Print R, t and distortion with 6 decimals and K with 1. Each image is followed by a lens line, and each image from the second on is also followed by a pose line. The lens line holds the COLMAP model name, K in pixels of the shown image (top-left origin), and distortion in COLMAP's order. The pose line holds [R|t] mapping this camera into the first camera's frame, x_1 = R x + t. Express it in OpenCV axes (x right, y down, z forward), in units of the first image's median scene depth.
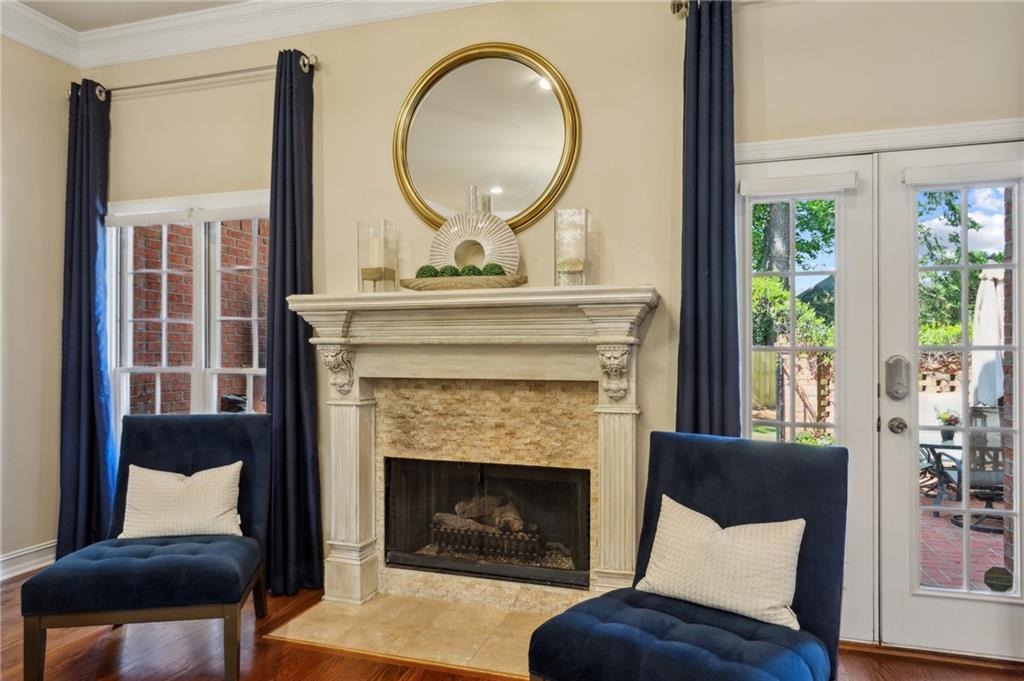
lens RADIAL K [[631.2, 0, 519.7], [0, 631.2, 344.6], [0, 0, 1]] dist [-0.006873, 0.000836]
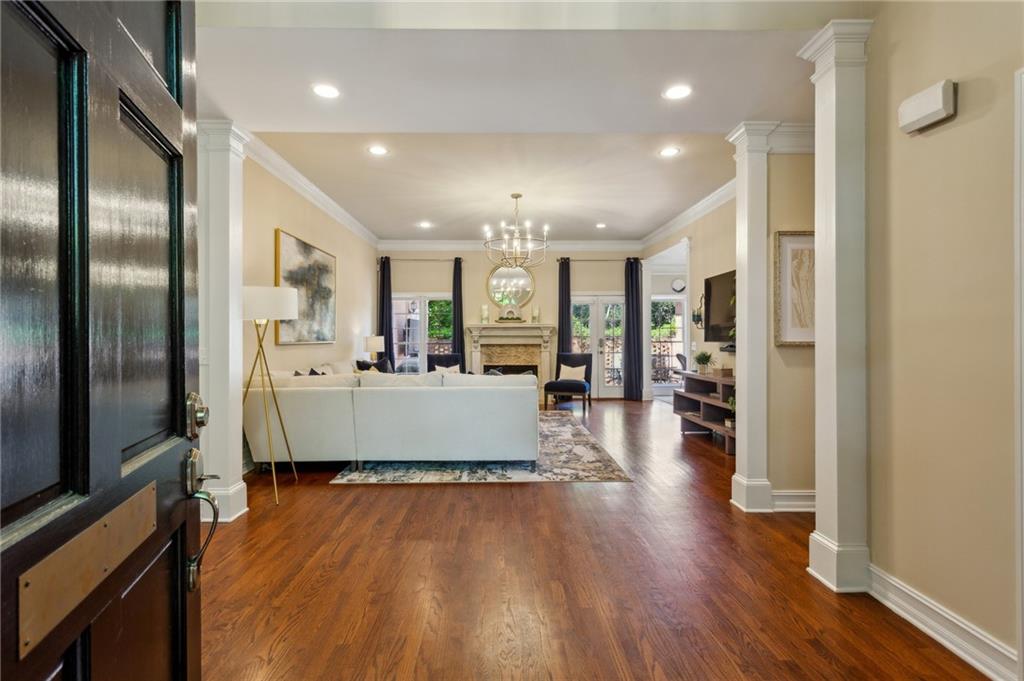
lens RADIAL K [[492.0, 0, 511.9], [0, 492.0, 337.3], [0, 0, 1]] dist [0.001202, 0.004015]
pose [[0.949676, -0.001782, 0.313227, -1.099367], [-0.001242, 0.999955, 0.009454, -0.020821], [-0.313230, -0.009368, 0.949631, -2.108659]]
